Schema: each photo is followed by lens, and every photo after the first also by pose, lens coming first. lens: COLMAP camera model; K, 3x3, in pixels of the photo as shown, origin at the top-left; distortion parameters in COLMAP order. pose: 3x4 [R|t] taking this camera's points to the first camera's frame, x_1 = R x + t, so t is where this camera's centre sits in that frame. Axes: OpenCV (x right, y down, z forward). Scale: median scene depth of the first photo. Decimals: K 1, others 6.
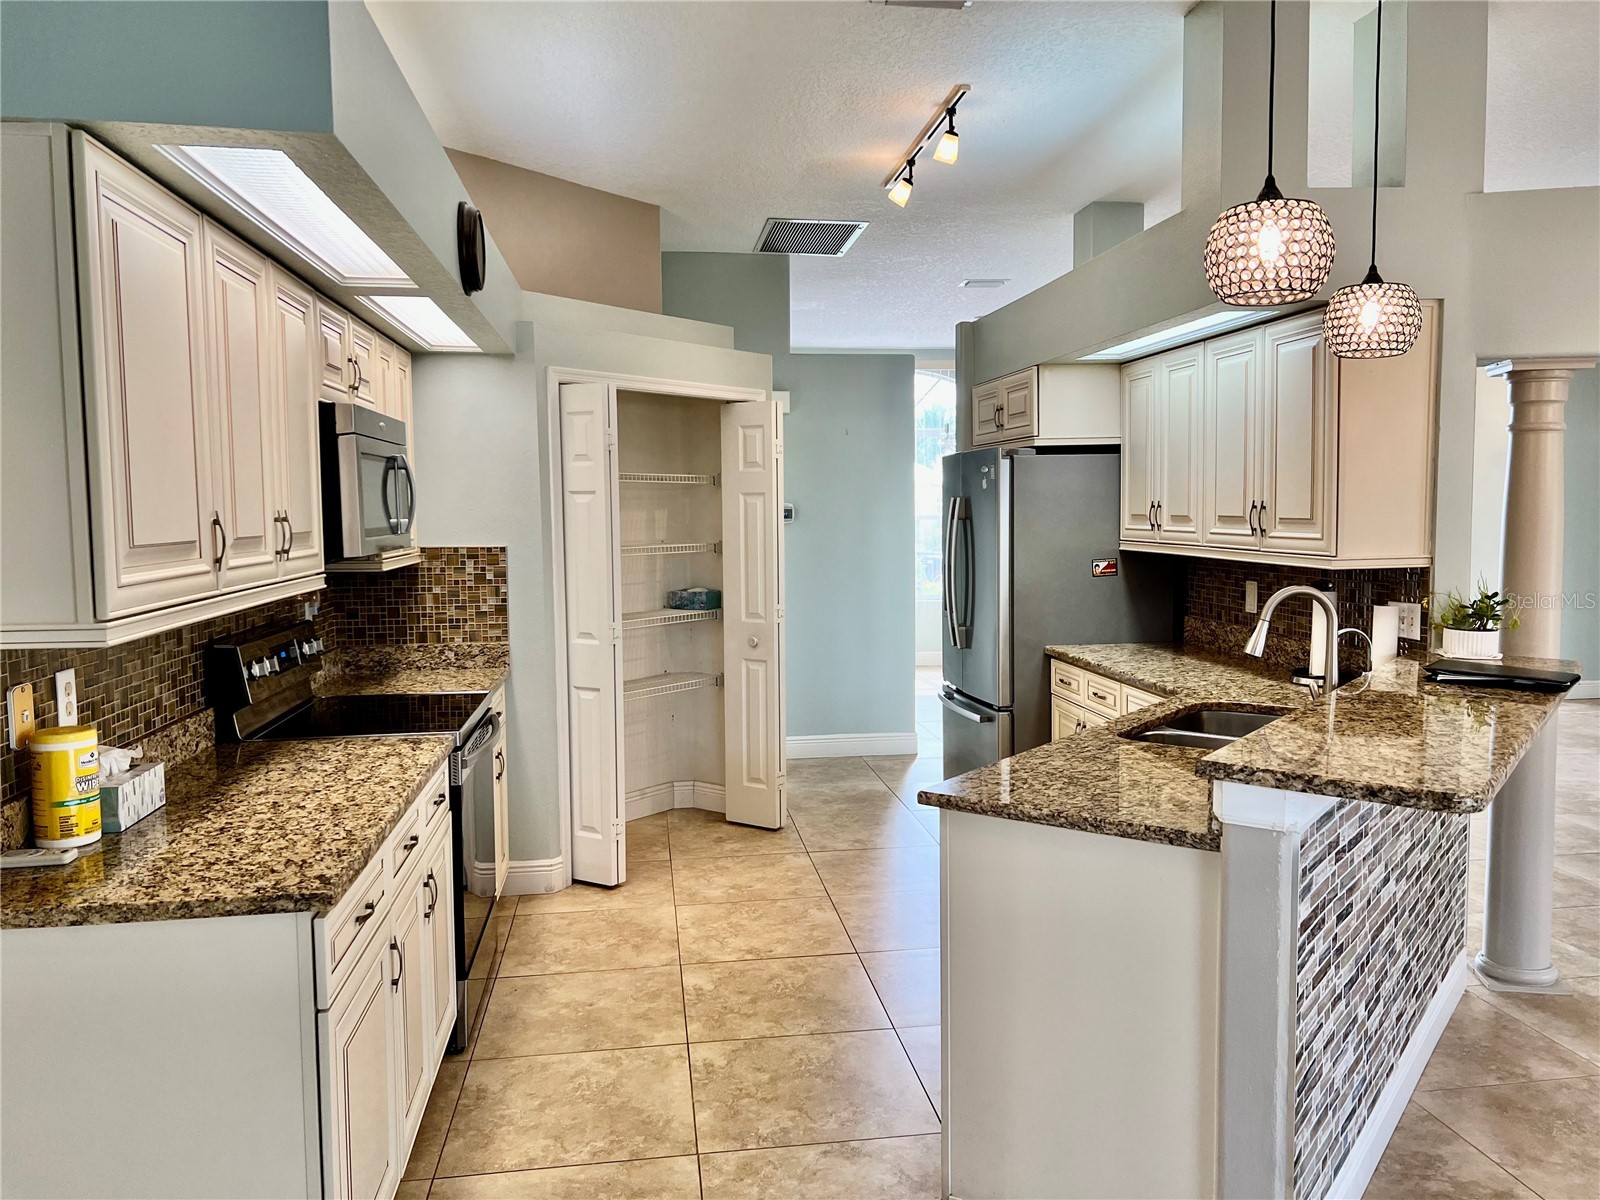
lens RADIAL K [[1196.2, 0, 797.4], [0, 1196.2, 598.2], [0, 0, 1]] dist [0.061241, -0.077017]
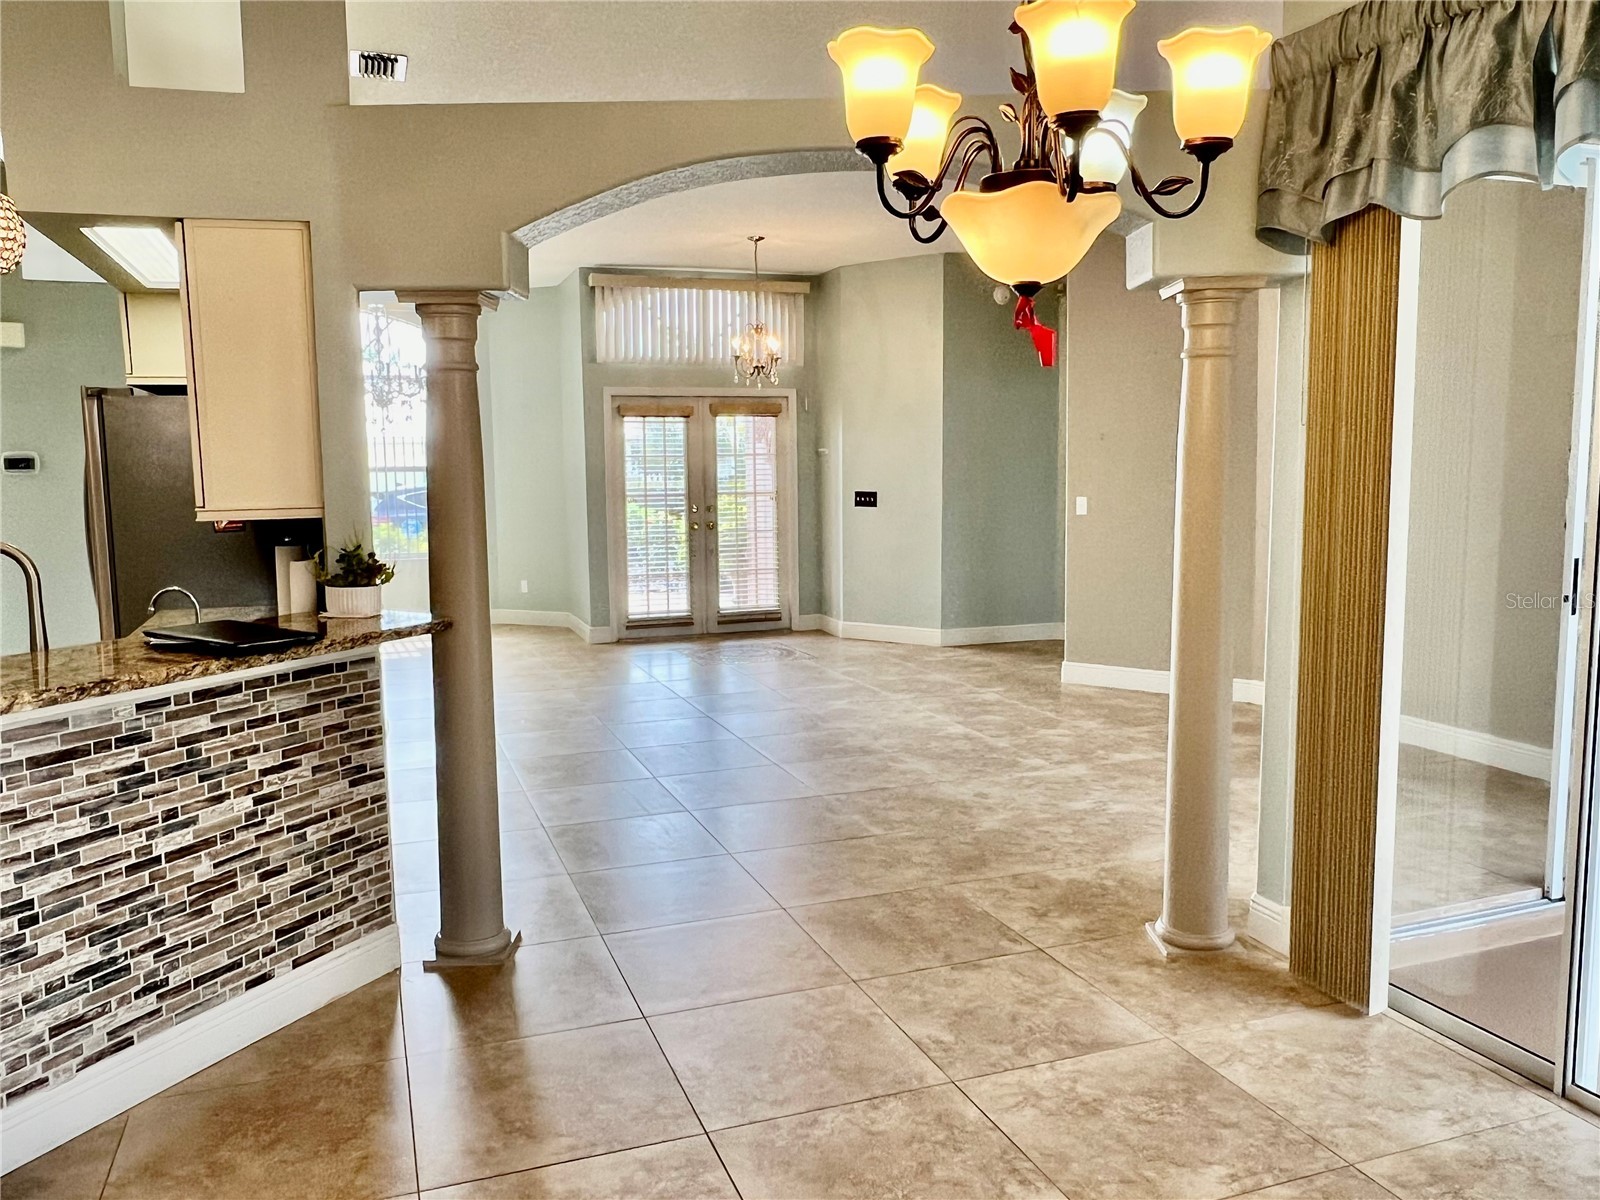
lens RADIAL K [[1216.0, 0, 800.0], [0, 1216.0, 600.0], [0, 0, 1]] dist [-0.005254, -0.004285]
pose [[0.977538, -0.028045, 0.208883, 0.698442], [0.020816, 0.999109, 0.036725, 0.010930], [-0.209727, -0.031552, 0.977251, 0.024590]]
